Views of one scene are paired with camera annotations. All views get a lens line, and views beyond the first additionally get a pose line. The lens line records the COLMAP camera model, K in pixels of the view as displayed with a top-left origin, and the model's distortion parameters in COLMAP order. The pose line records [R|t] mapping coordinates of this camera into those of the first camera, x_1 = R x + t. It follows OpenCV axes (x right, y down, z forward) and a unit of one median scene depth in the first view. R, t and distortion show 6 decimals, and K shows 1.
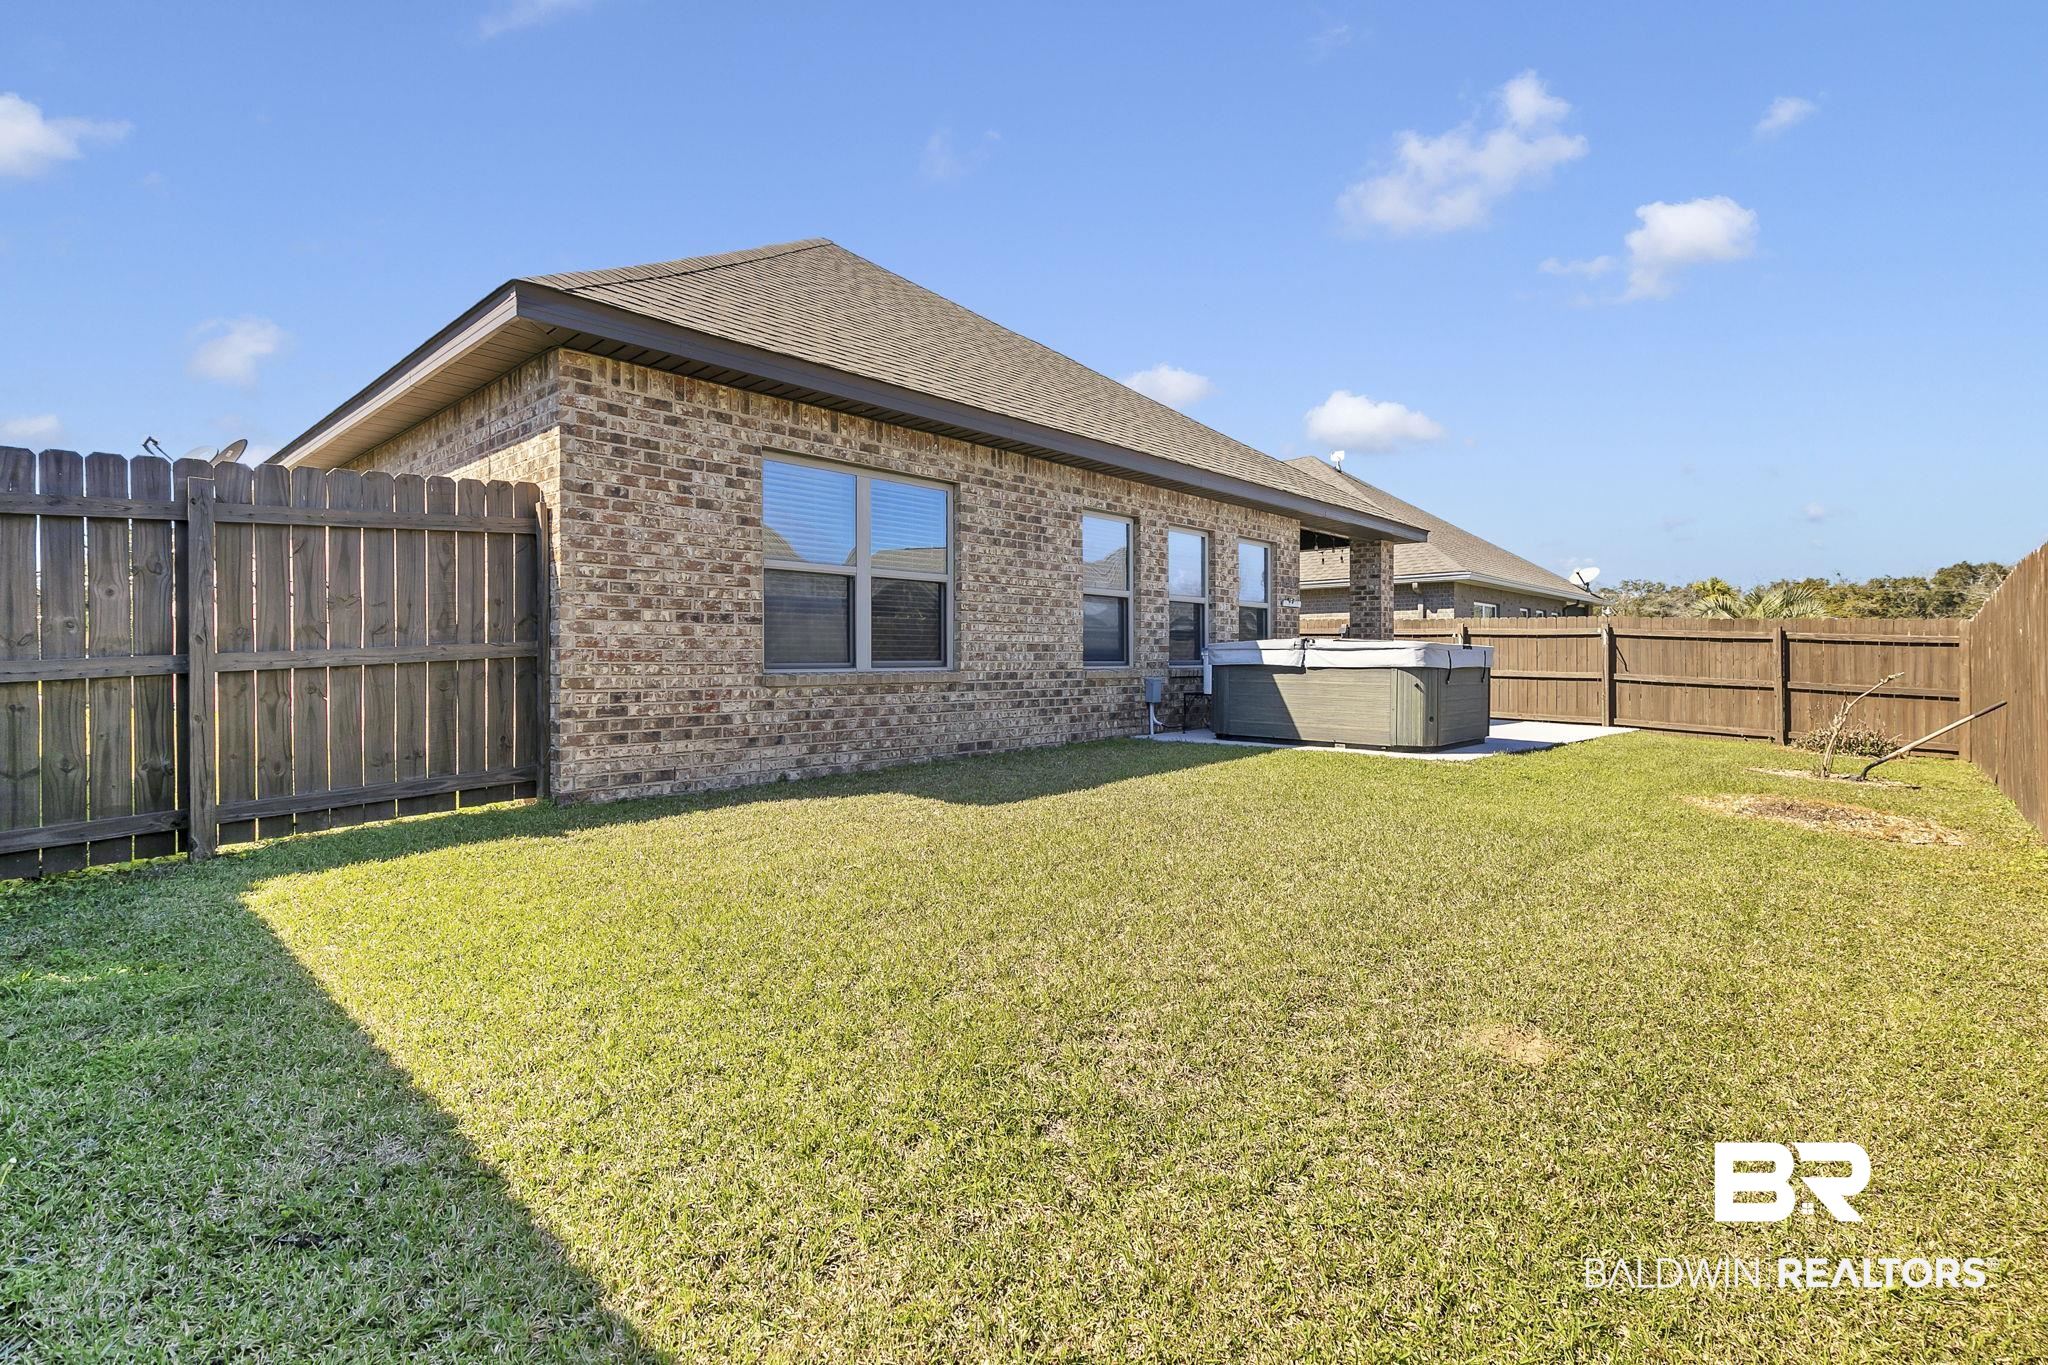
lens RADIAL K [[931.9, 0, 1010.7], [0, 931.9, 671.1], [0, 0, 1]] dist [0.002184, -0.000510]
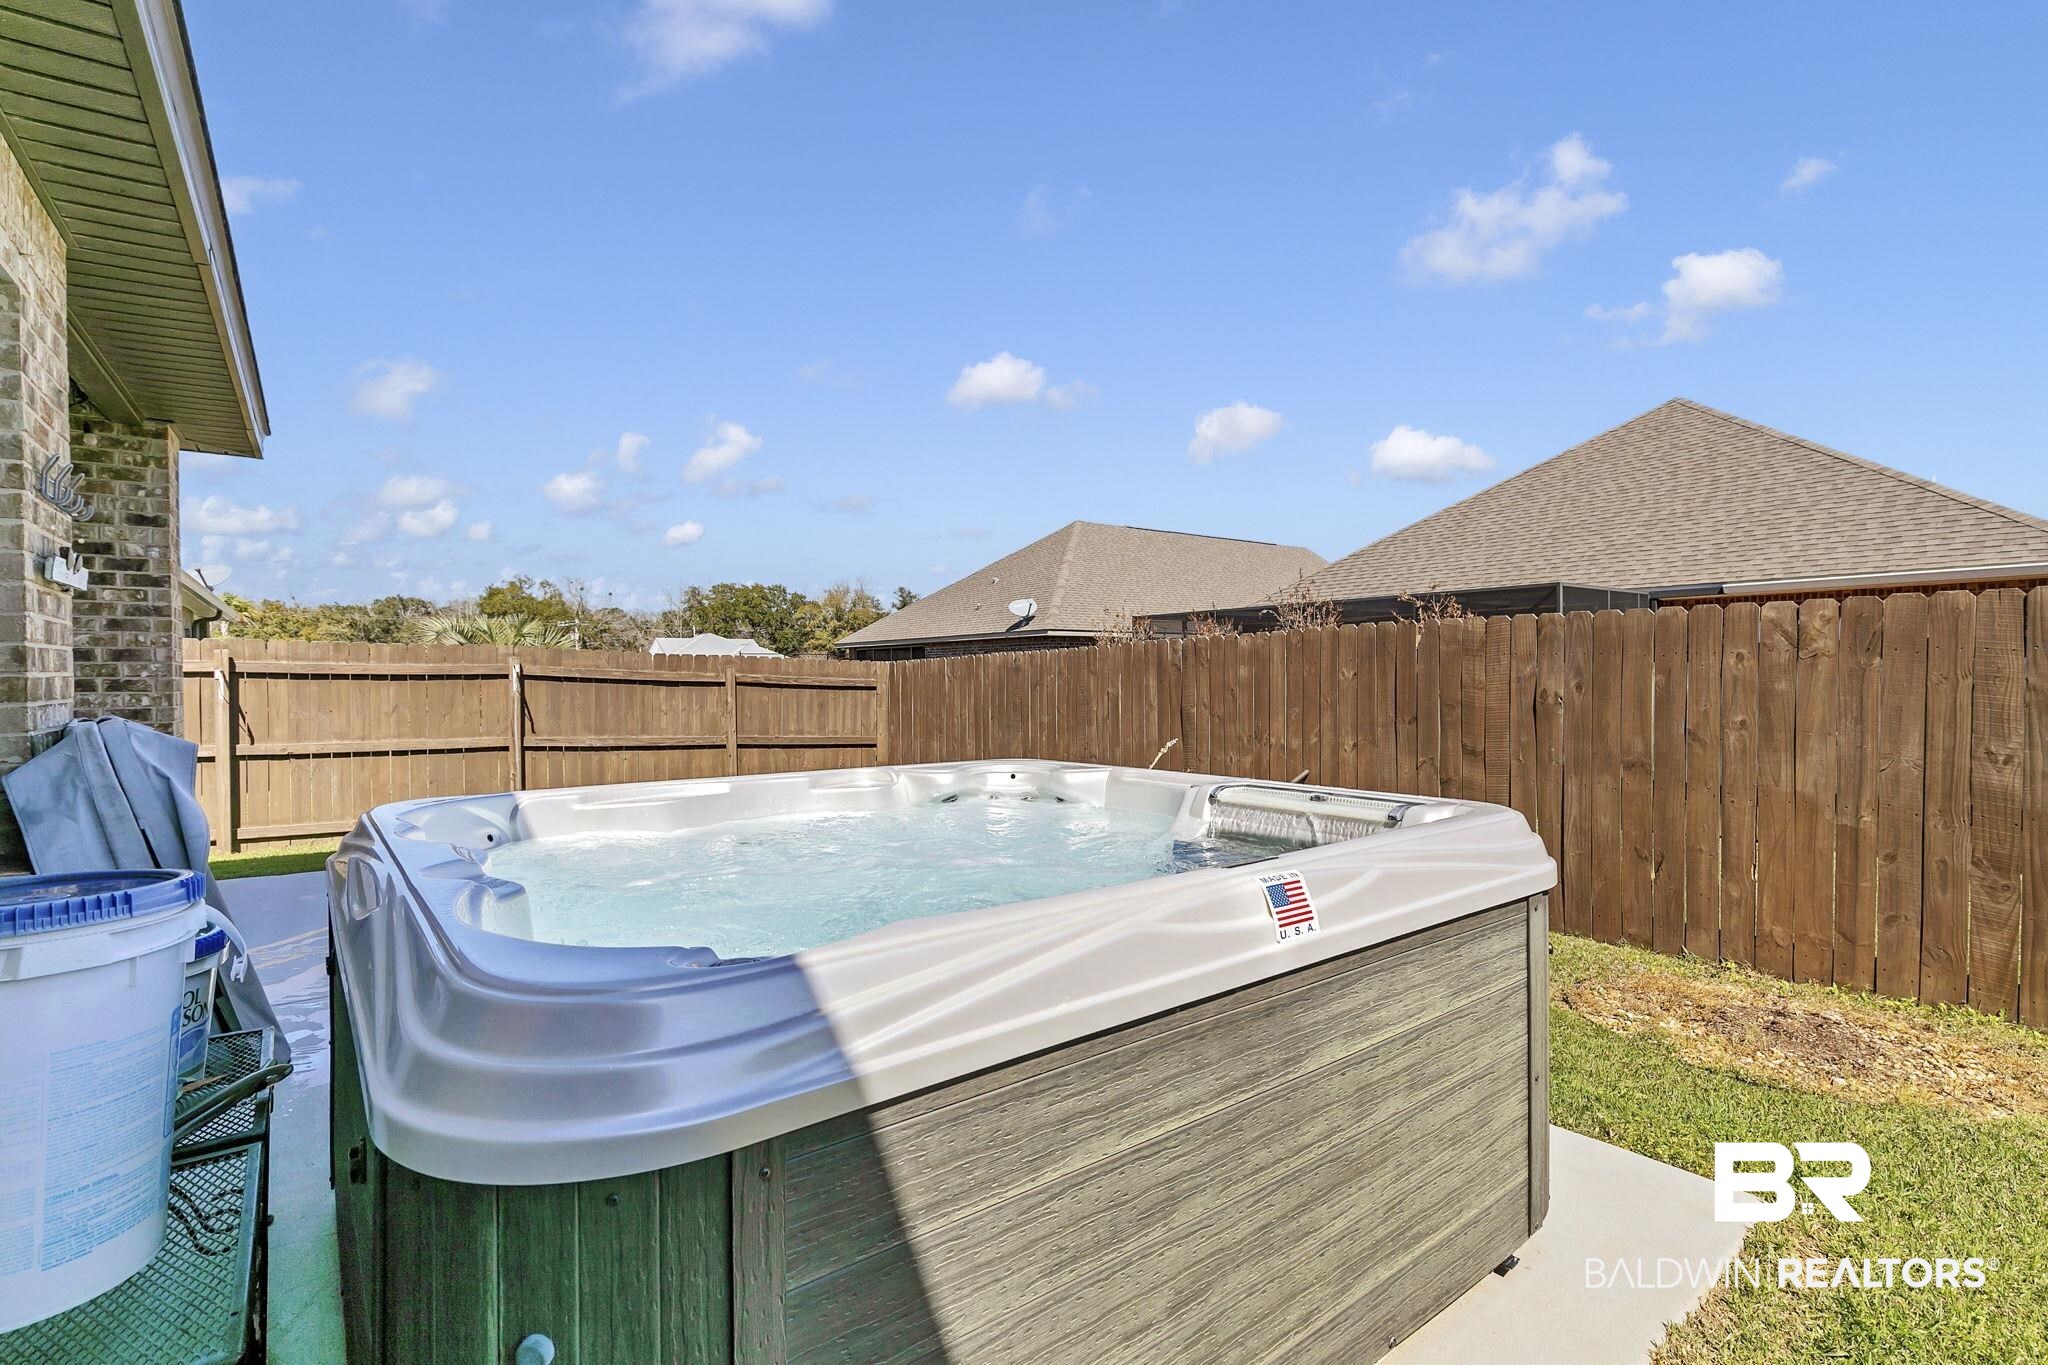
lens RADIAL K [[931.9, 0, 1010.7], [0, 931.9, 671.1], [0, 0, 1]] dist [0.002184, -0.000510]
pose [[0.167564, -0.001254, 0.985860, 0.092328], [0.022550, 0.999742, -0.002561, -0.034717], [-0.985603, 0.022661, 0.167549, 0.612649]]
